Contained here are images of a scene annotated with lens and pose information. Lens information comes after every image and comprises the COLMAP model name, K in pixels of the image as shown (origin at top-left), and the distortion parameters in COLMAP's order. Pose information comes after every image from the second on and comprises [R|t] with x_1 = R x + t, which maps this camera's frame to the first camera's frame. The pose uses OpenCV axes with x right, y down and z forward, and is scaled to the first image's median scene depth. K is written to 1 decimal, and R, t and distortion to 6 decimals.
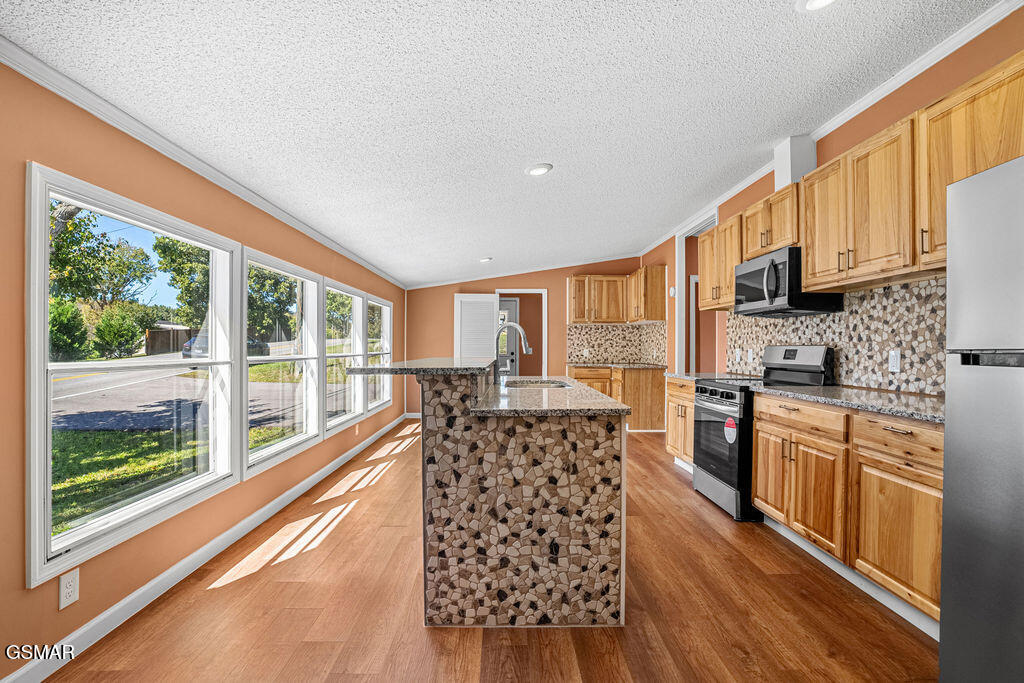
lens RADIAL K [[477.5, 0, 511.2], [0, 477.5, 341.6], [0, 0, 1]] dist [-0.029975, 0.005725]
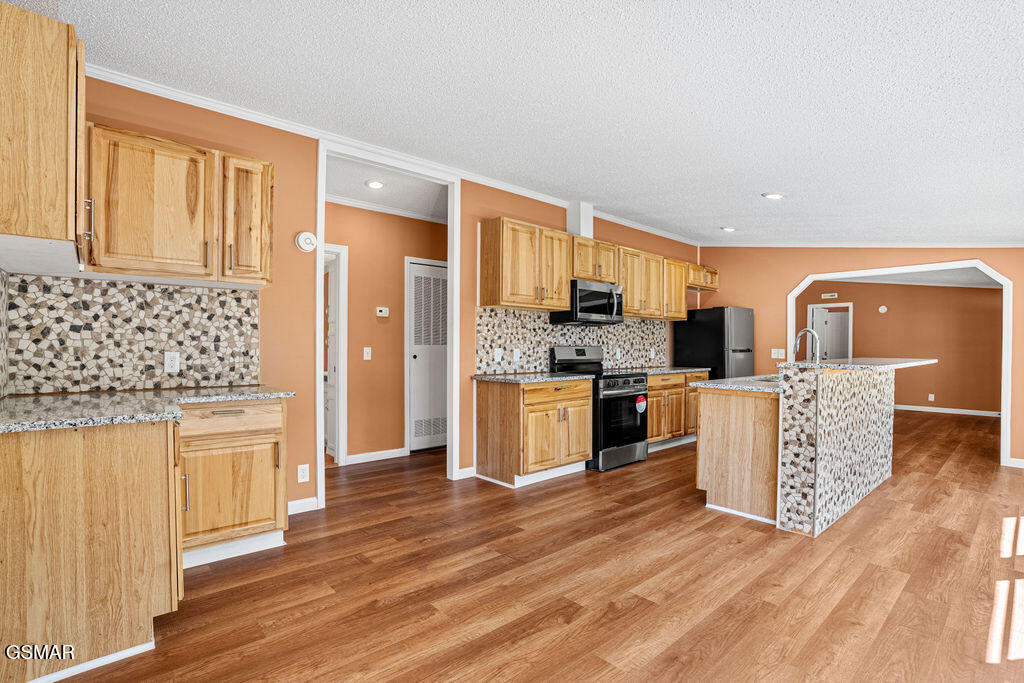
lens RADIAL K [[477.5, 0, 529.5], [0, 477.5, 351.1], [0, 0, 1]] dist [-0.029975, 0.005725]
pose [[-0.659420, -0.017677, 0.751567, -0.375572], [-0.018967, 0.999796, 0.006873, 0.015443], [-0.751535, -0.009723, -0.659621, 1.959437]]
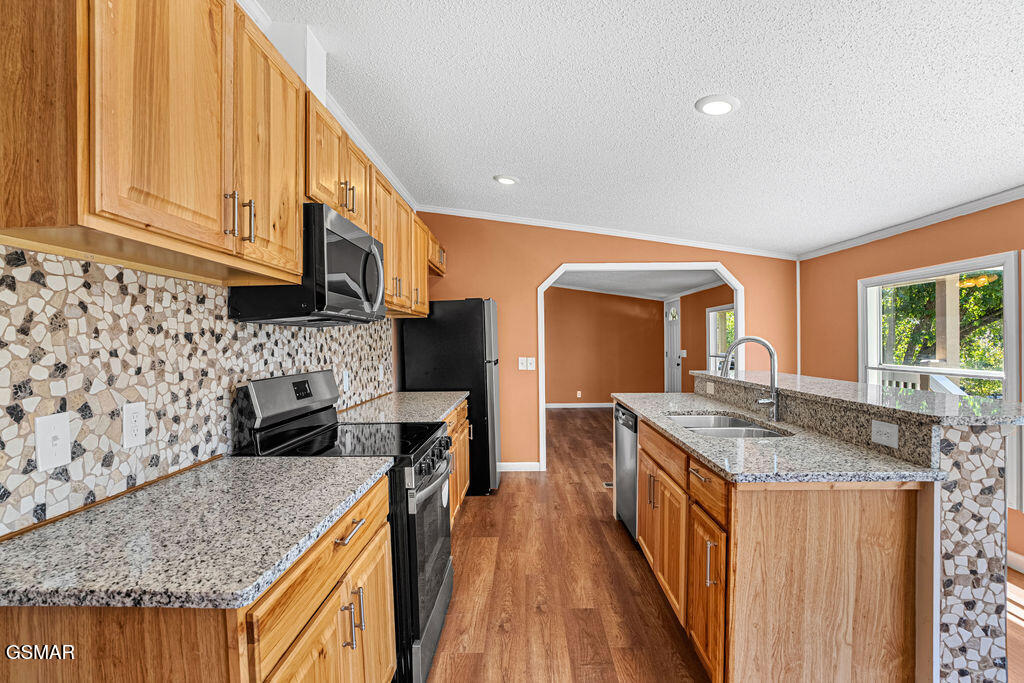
lens RADIAL K [[477.5, 0, 495.1], [0, 477.5, 349.0], [0, 0, 1]] dist [-0.029975, 0.005725]
pose [[-0.997174, 0.003016, 0.075068, 0.287273], [0.003119, 0.999994, 0.001252, -0.022657], [-0.075064, 0.001482, -0.997178, 1.492958]]
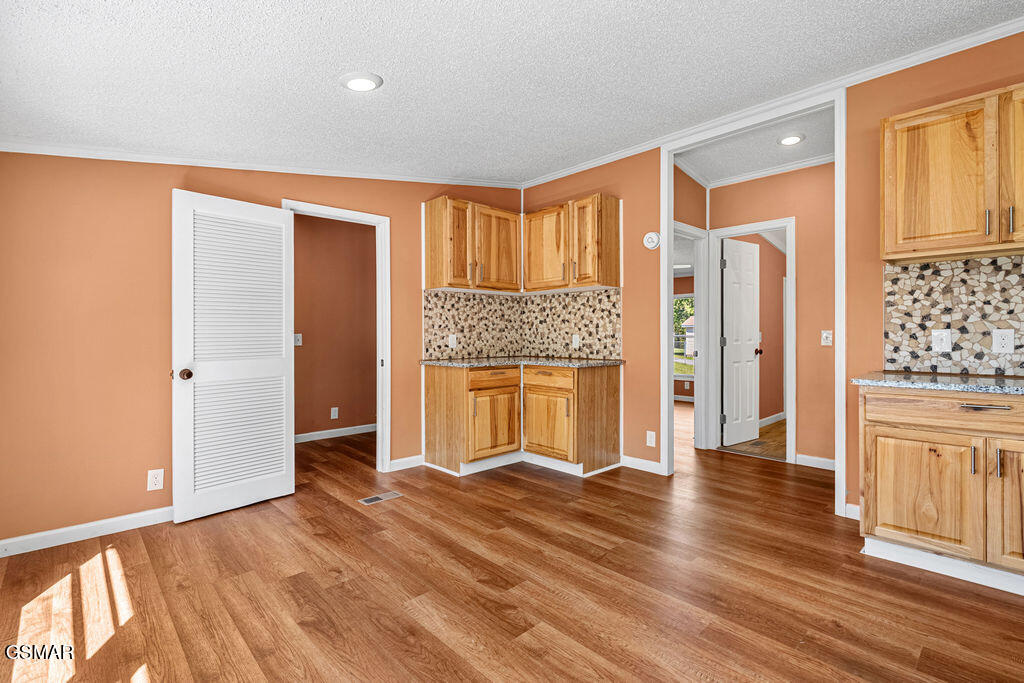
lens RADIAL K [[477.5, 0, 498.6], [0, 477.5, 336.5], [0, 0, 1]] dist [-0.029975, 0.005725]
pose [[0.752874, -0.006184, 0.658135, -0.365326], [-0.003342, 0.999907, 0.013218, 0.021721], [-0.658156, -0.012151, 0.752784, 1.133751]]
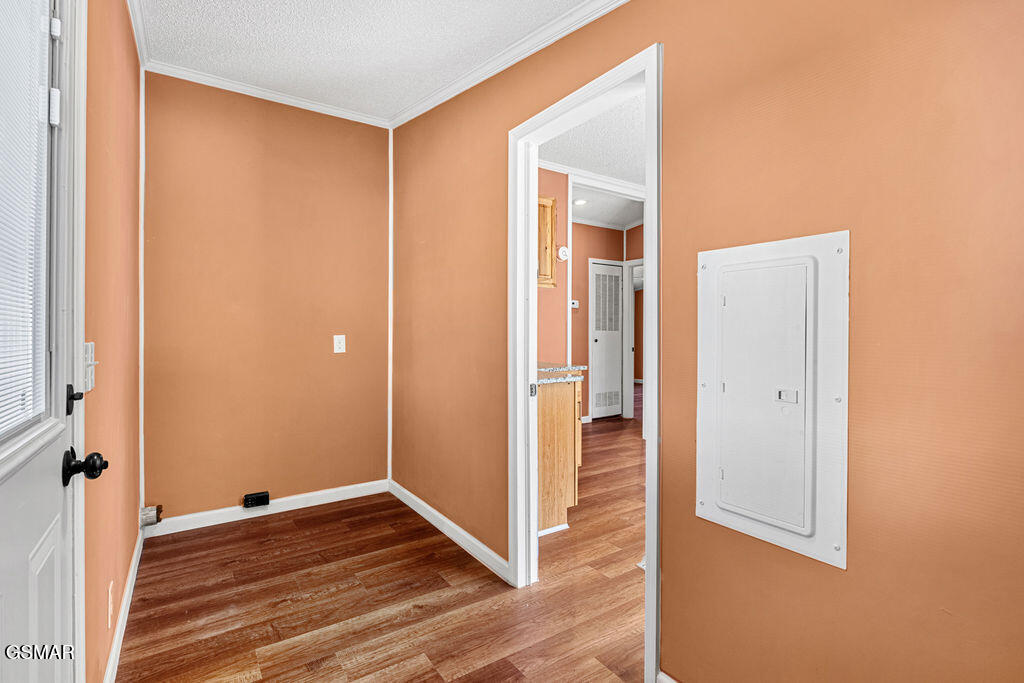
lens RADIAL K [[477.5, 0, 511.0], [0, 477.5, 335.3], [0, 0, 1]] dist [-0.029975, 0.005725]
pose [[-0.549249, -0.018358, 0.835457, -0.348935], [-0.018089, 0.999786, 0.010077, 0.016892], [-0.835463, -0.009578, -0.549463, 2.429660]]
